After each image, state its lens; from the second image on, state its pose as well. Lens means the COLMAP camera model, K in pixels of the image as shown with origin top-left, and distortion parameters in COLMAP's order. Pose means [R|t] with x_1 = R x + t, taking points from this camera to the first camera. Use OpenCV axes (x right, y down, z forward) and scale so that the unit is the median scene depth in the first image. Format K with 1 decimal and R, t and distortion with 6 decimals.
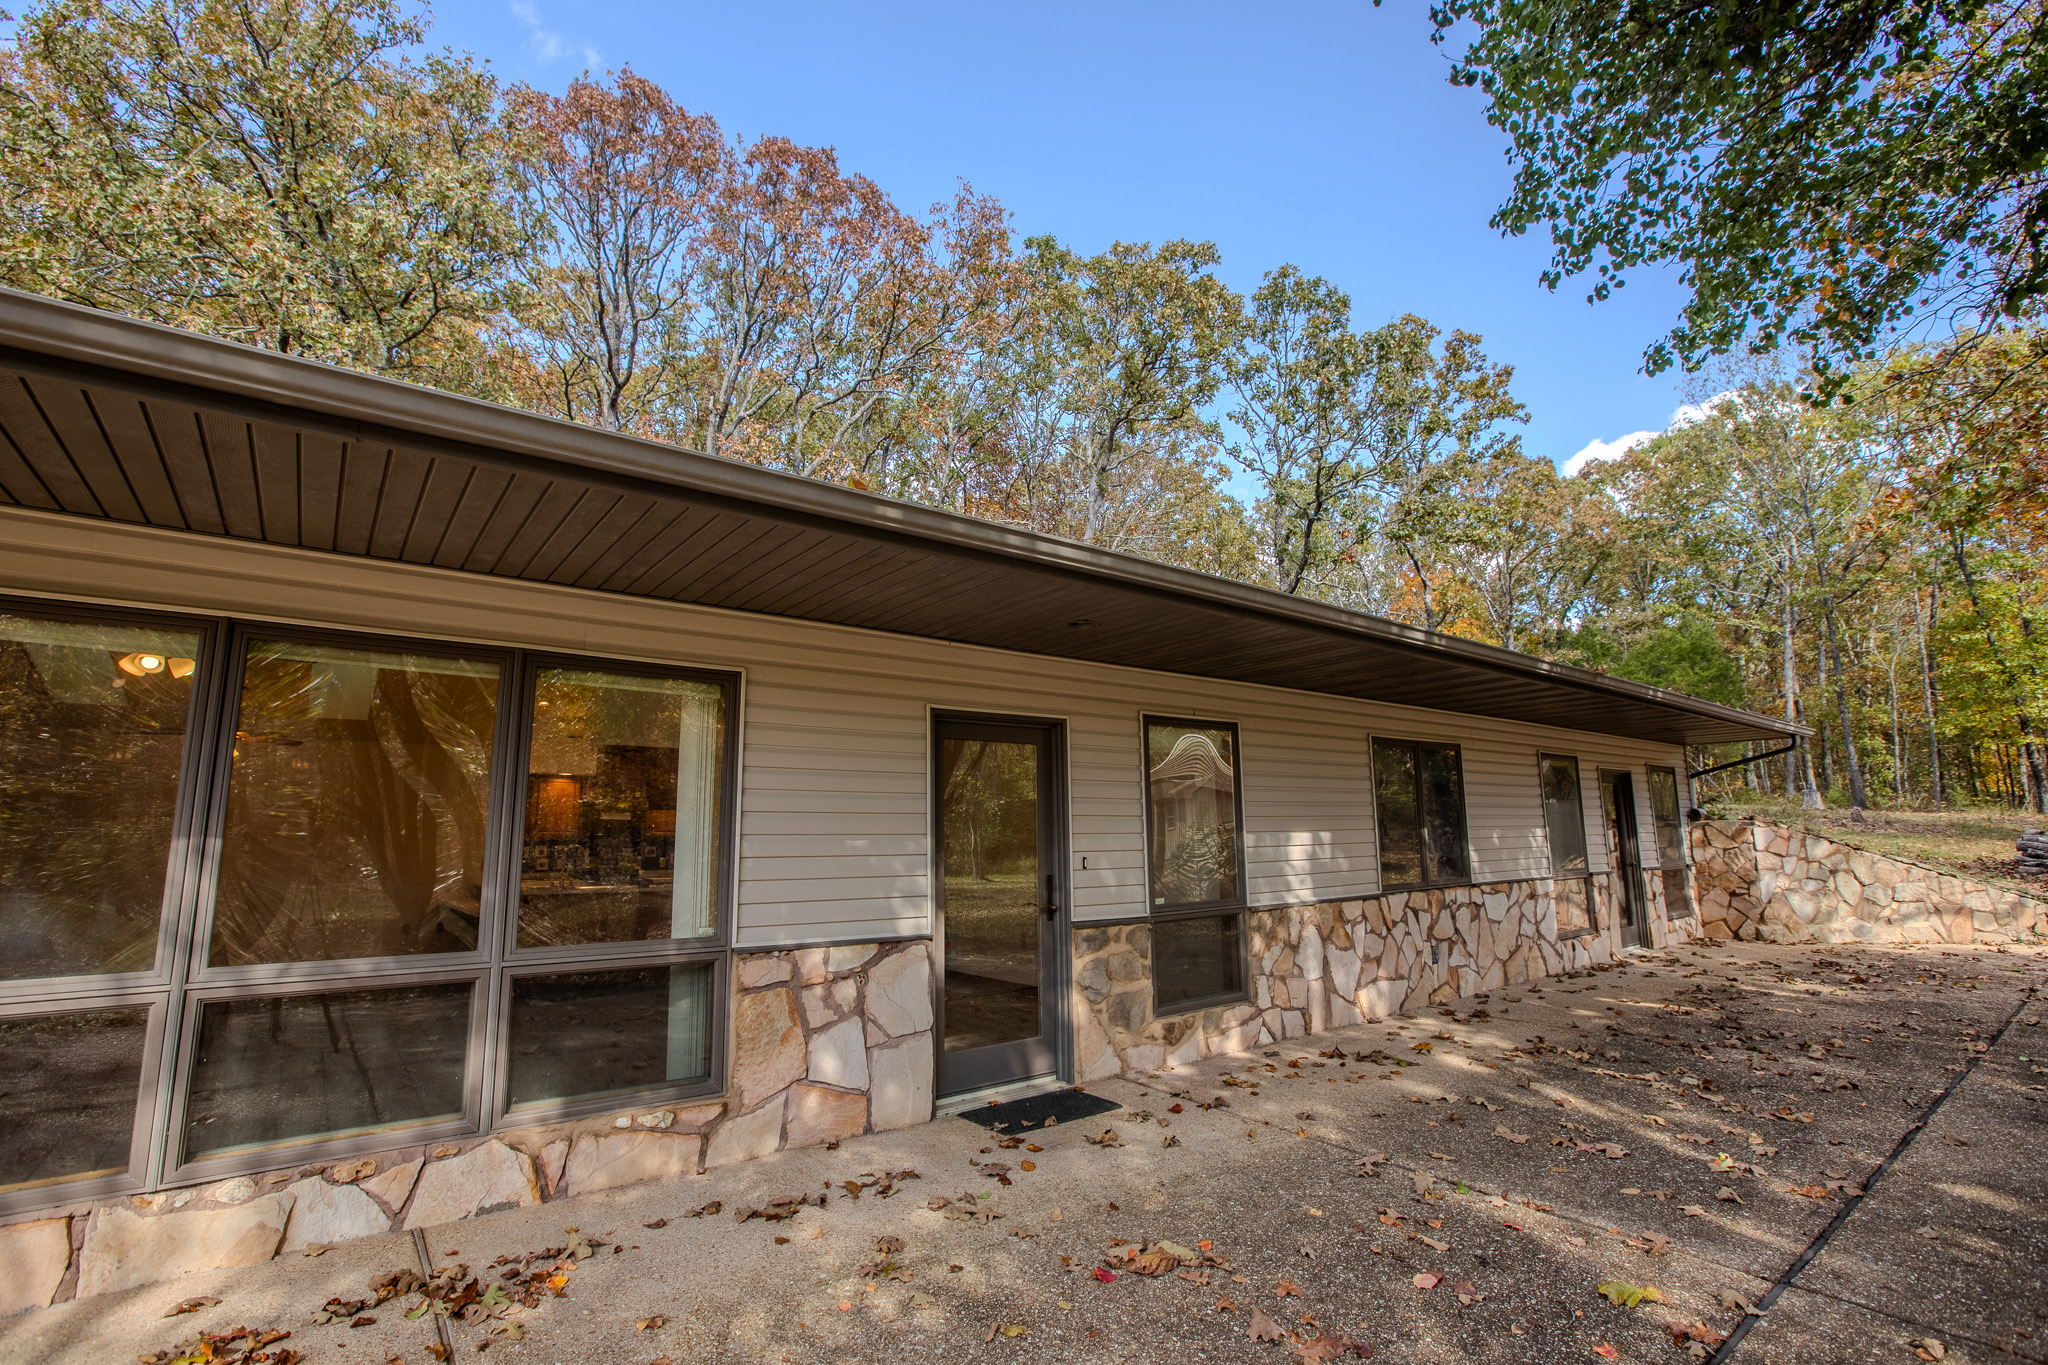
lens RADIAL K [[936.8, 0, 1035.6], [0, 936.8, 681.9], [0, 0, 1]] dist [-0.038960, 0.009725]
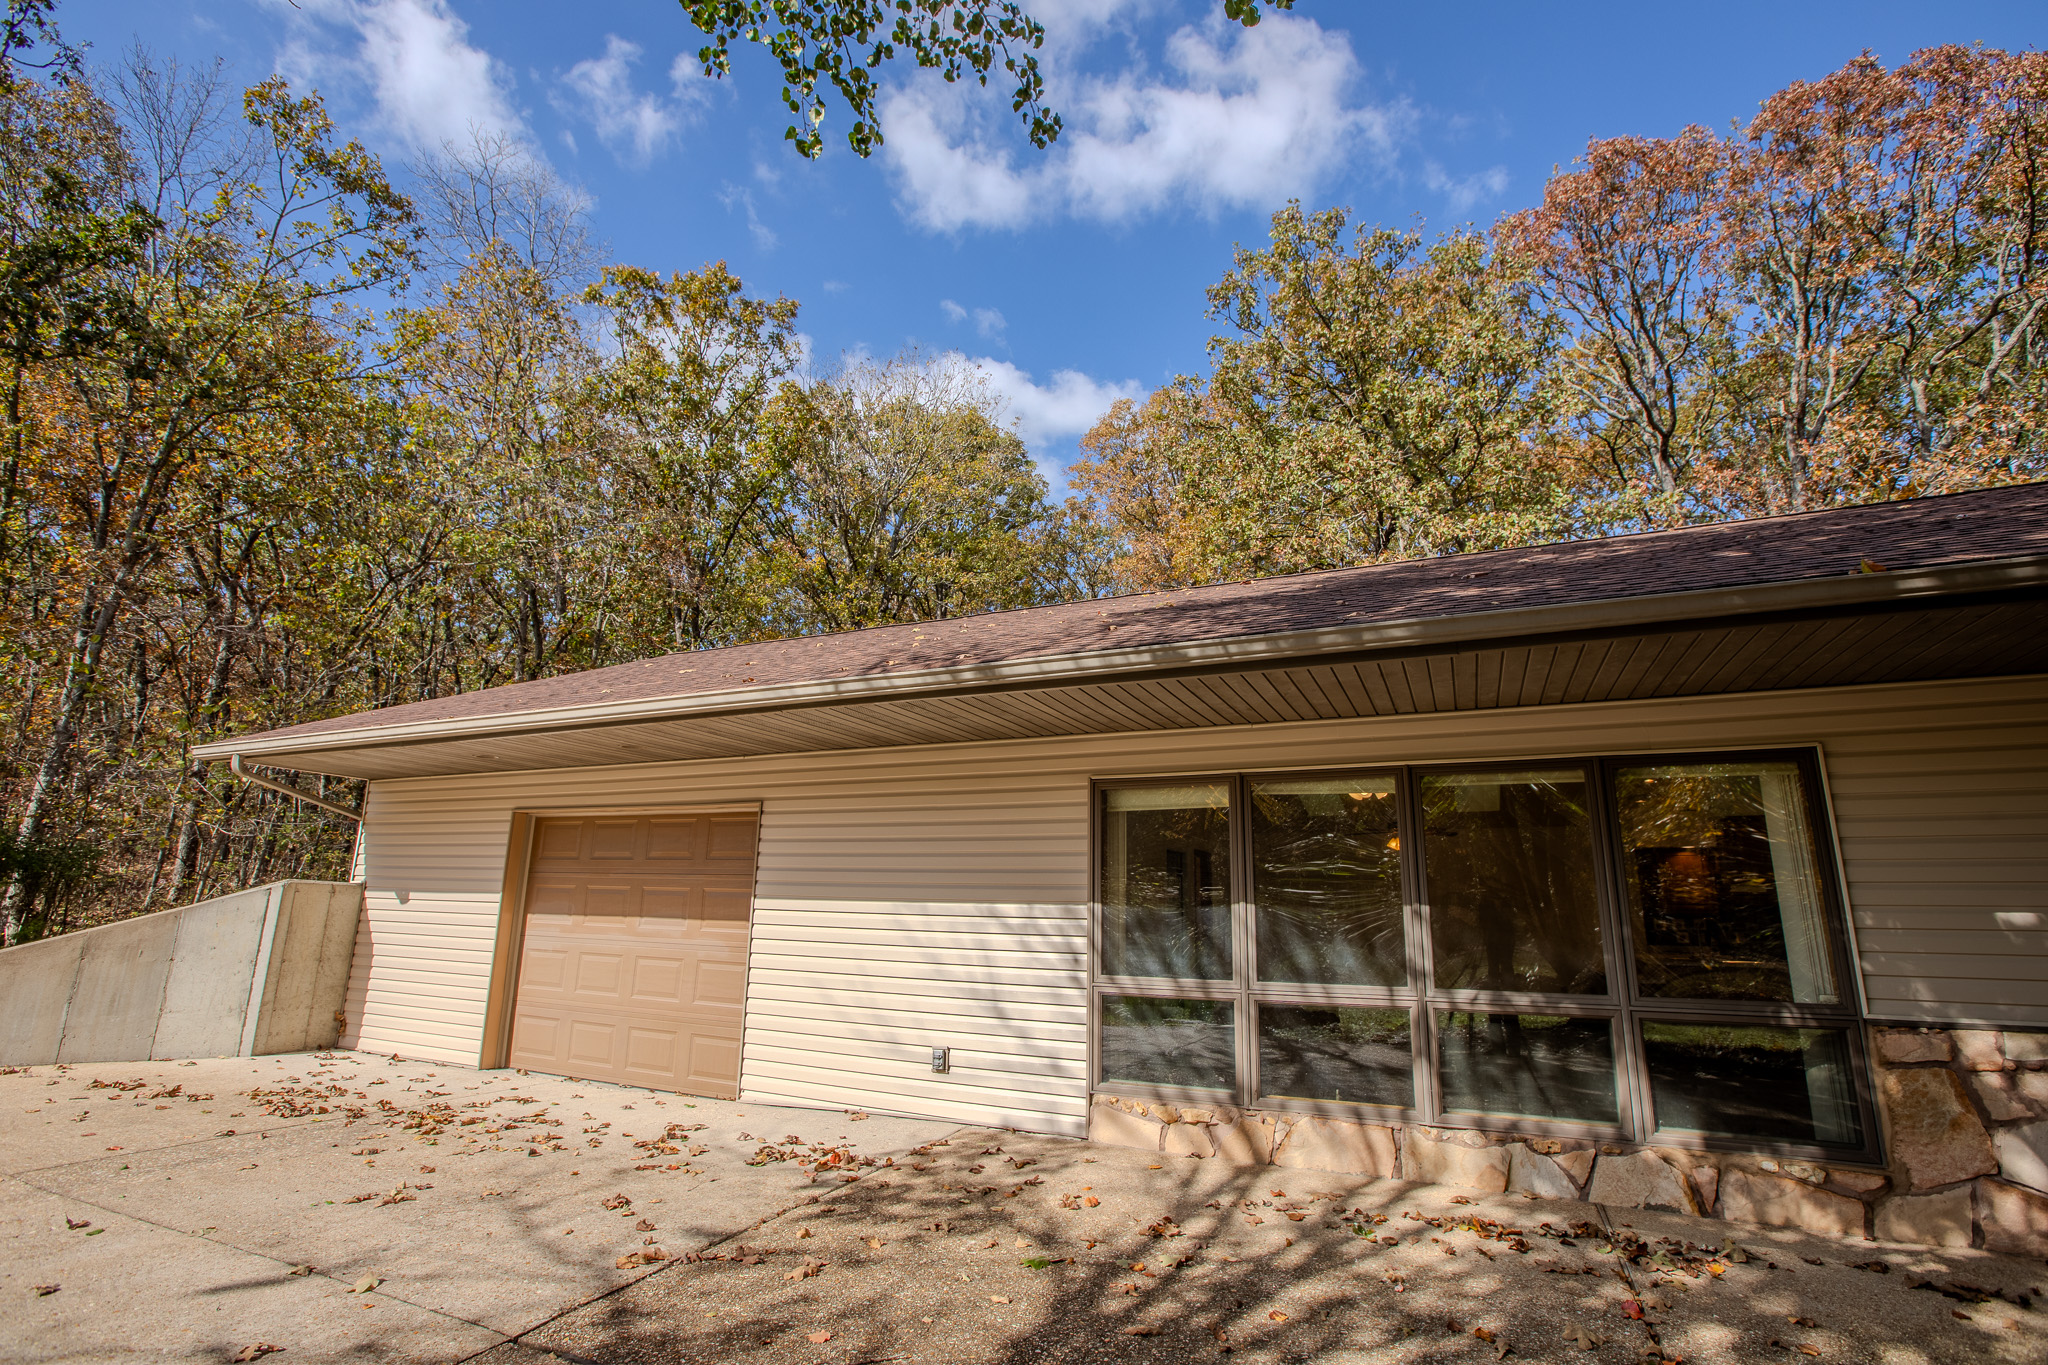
lens RADIAL K [[936.8, 0, 1027.1], [0, 936.8, 685.4], [0, 0, 1]] dist [-0.038960, 0.009725]
pose [[0.454618, -0.186924, -0.870851, 0.204737], [0.122906, 0.981542, -0.146522, -0.040300], [0.882166, -0.040421, 0.469201, -0.274361]]
